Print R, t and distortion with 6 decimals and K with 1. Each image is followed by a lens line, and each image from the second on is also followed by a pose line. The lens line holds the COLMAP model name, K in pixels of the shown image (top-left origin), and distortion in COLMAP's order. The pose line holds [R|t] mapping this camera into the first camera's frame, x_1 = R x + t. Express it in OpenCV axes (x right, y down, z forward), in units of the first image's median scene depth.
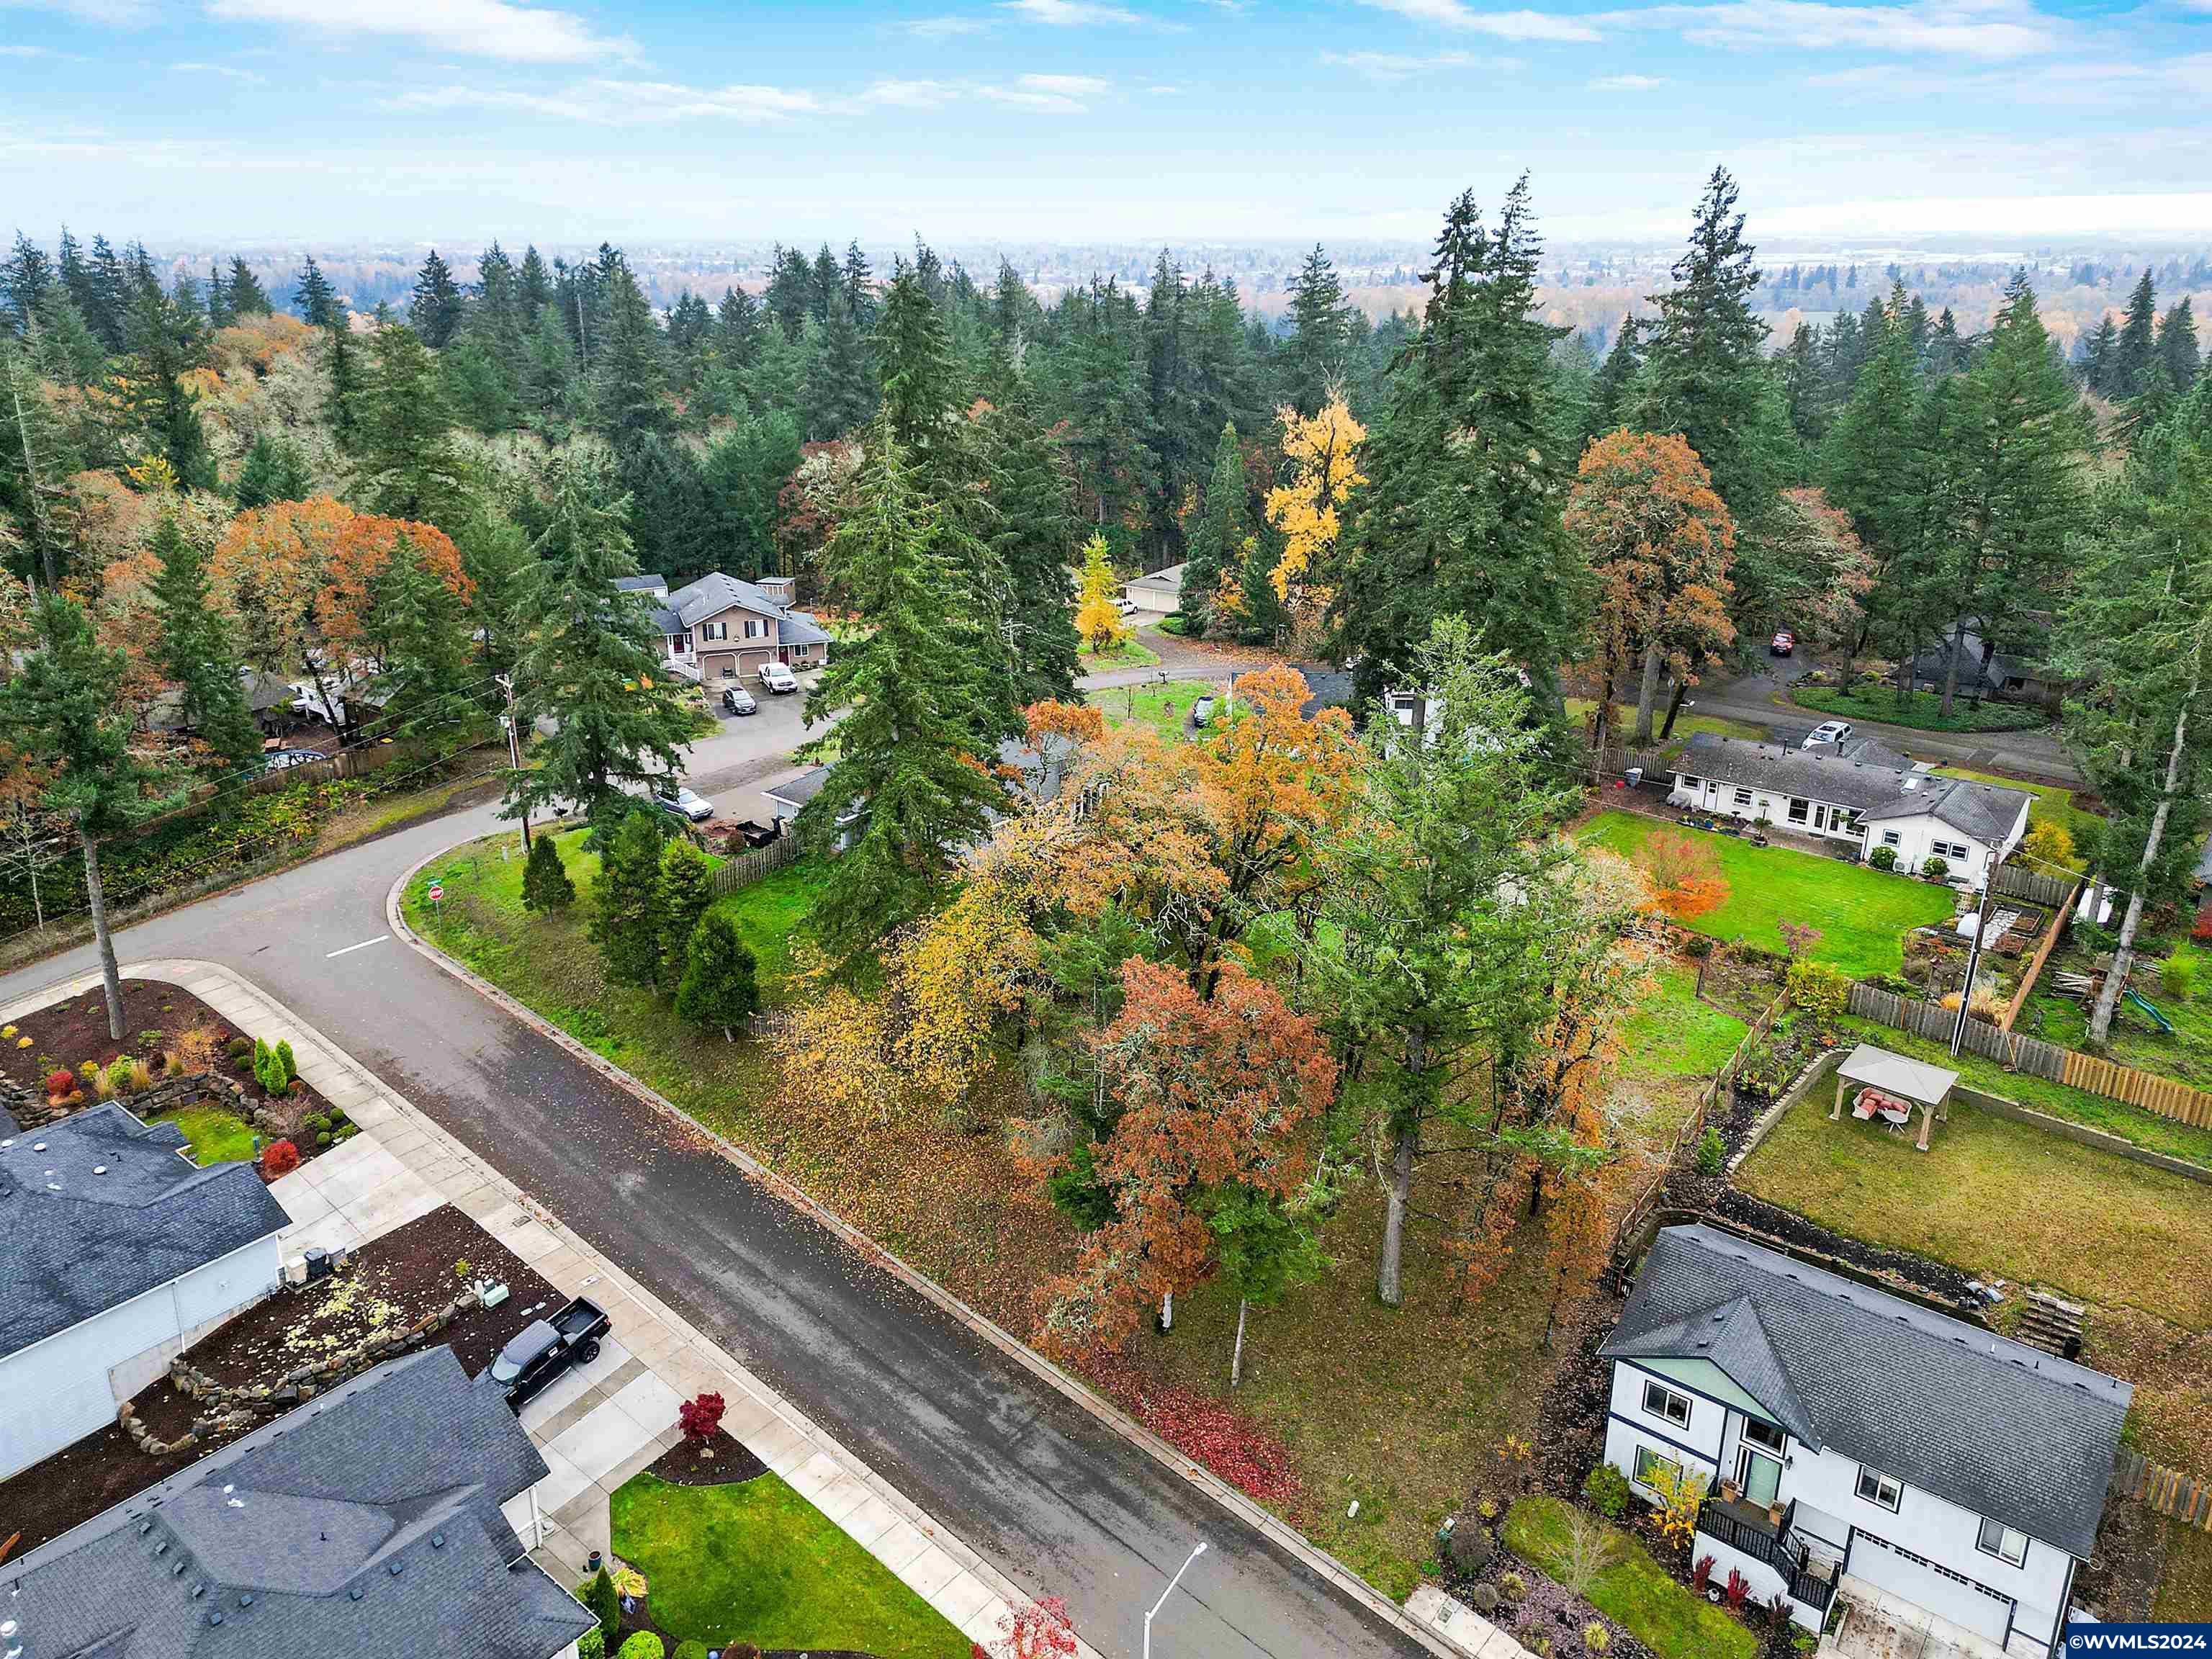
lens RADIAL K [[1599.4, 0, 1101.6], [0, 1599.4, 783.6], [0, 0, 1]] dist [0.084539, -0.081802]
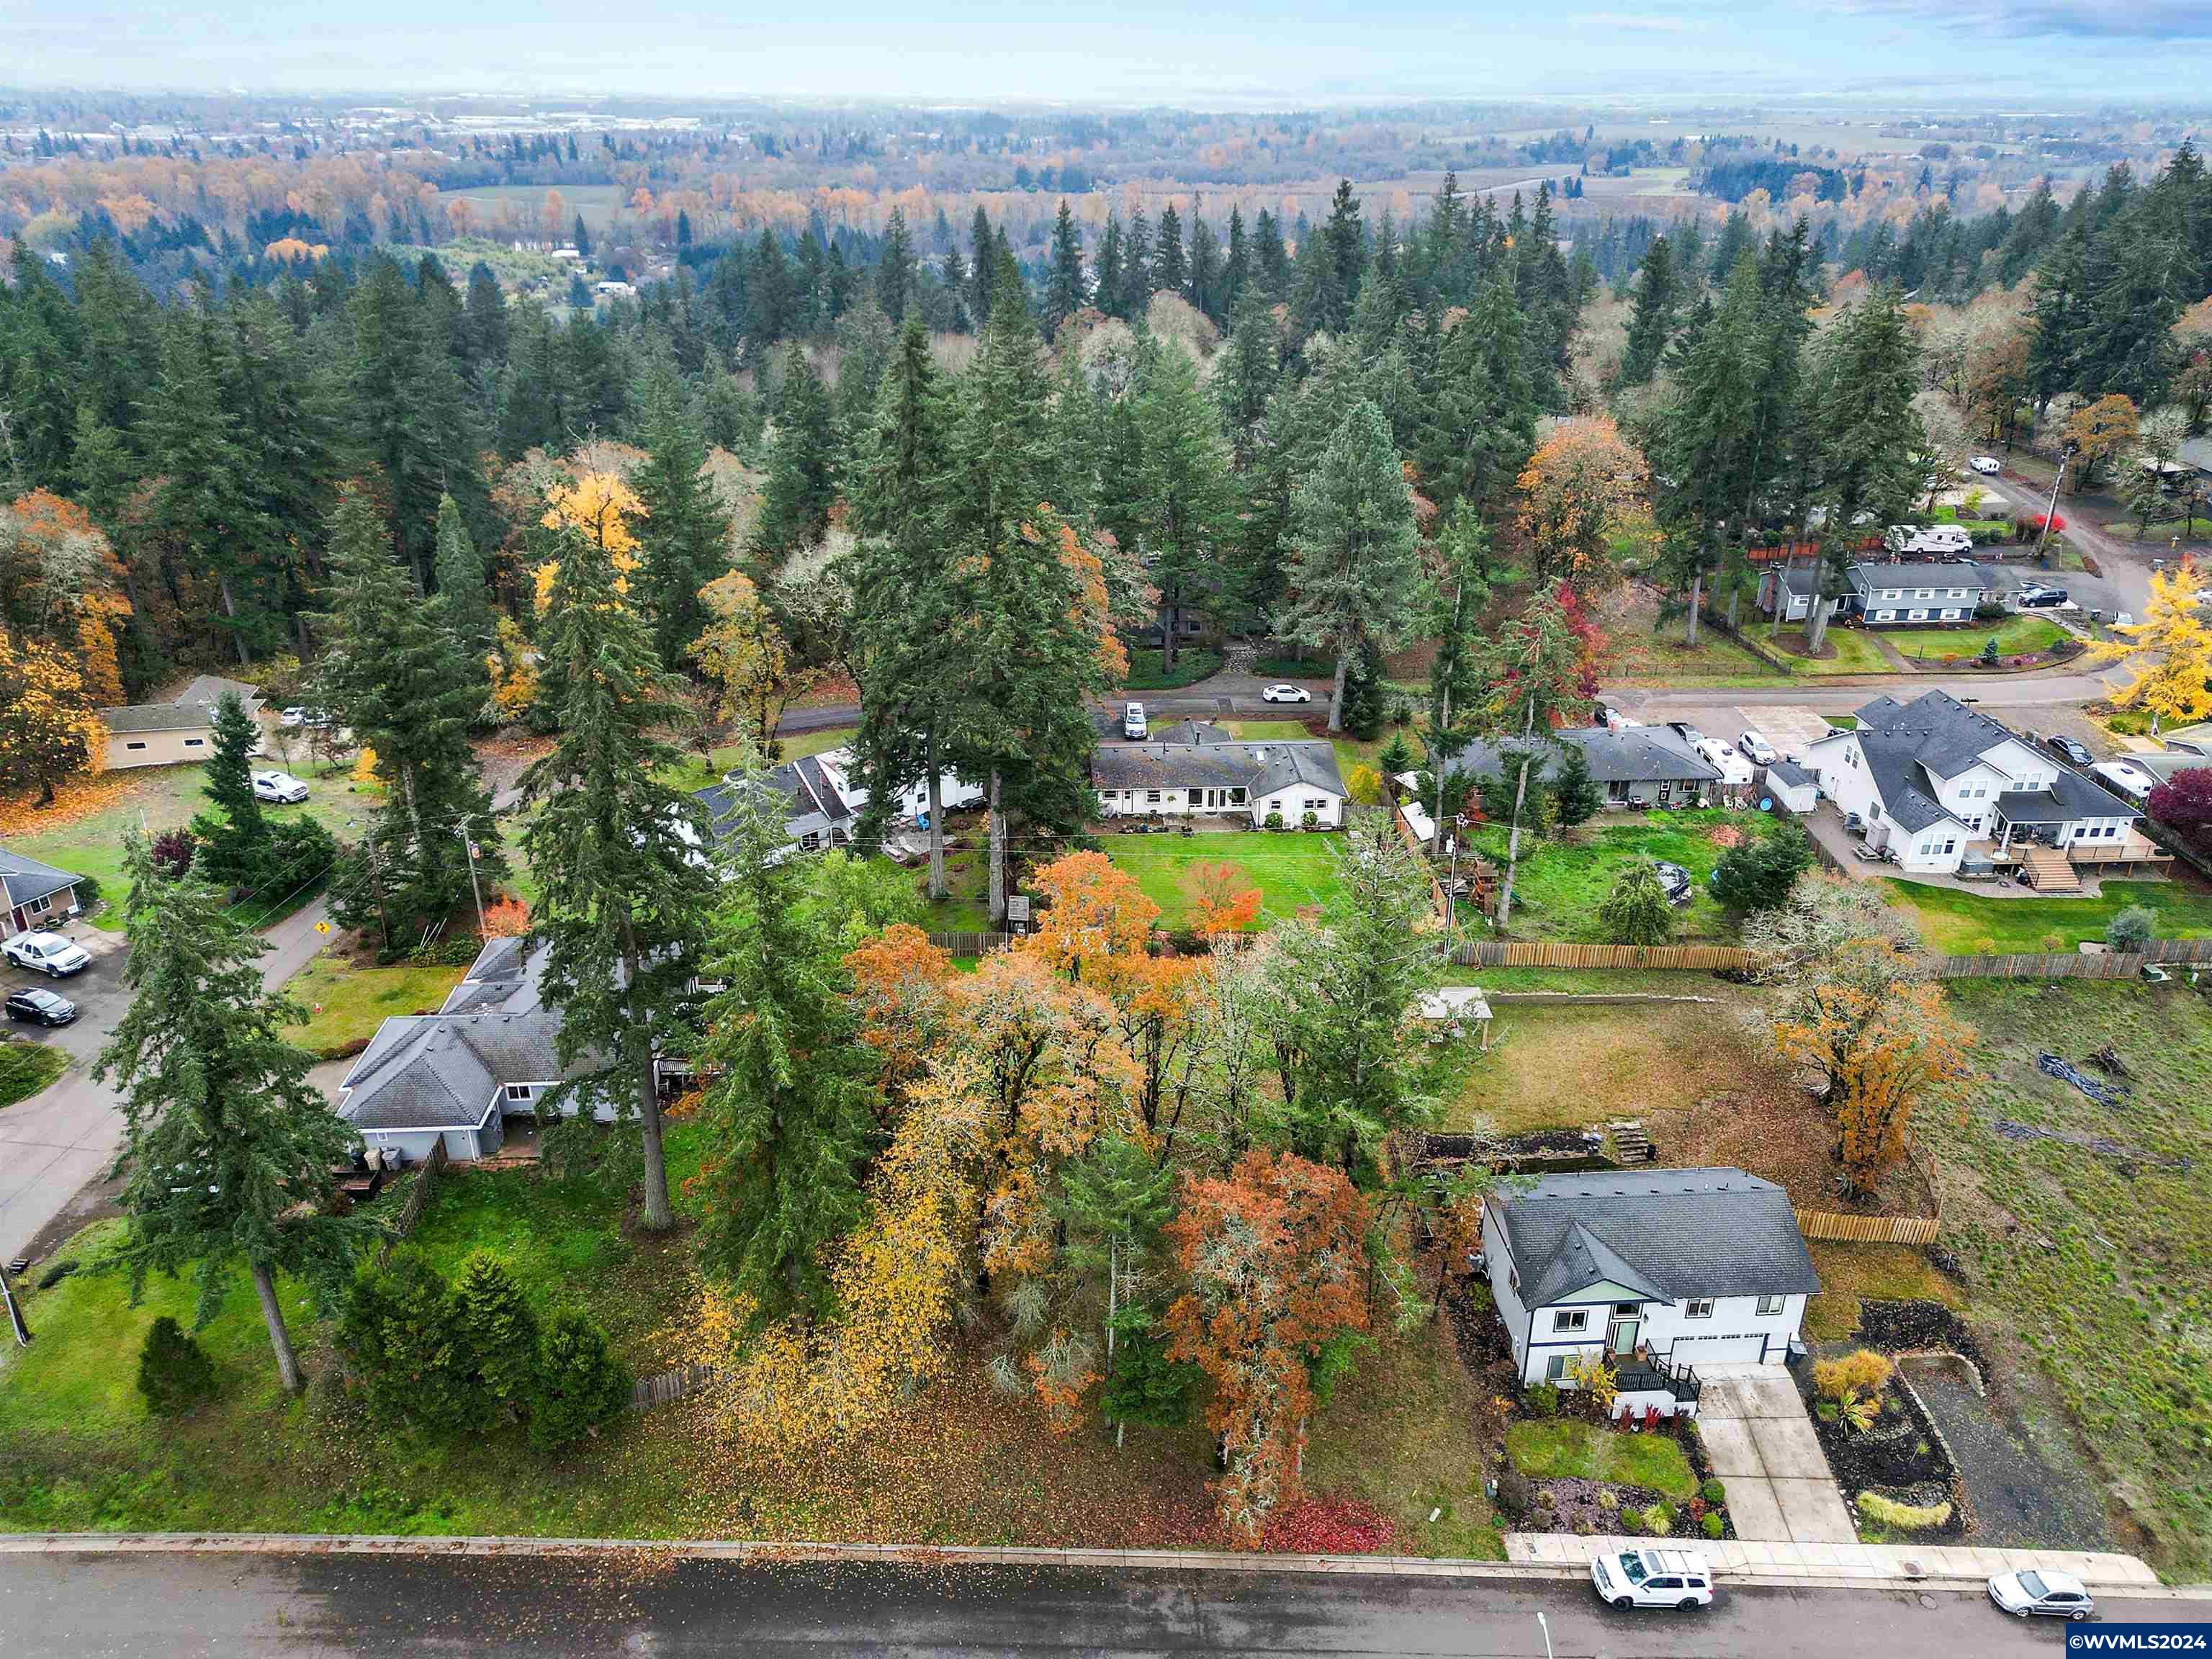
lens RADIAL K [[1599.4, 0, 1101.6], [0, 1599.4, 783.6], [0, 0, 1]] dist [0.084539, -0.081802]
pose [[0.718647, -0.270947, 0.640417, -0.565955], [0.208989, 0.962545, 0.172715, -0.308255], [-0.663226, 0.009719, 0.748356, 0.179678]]
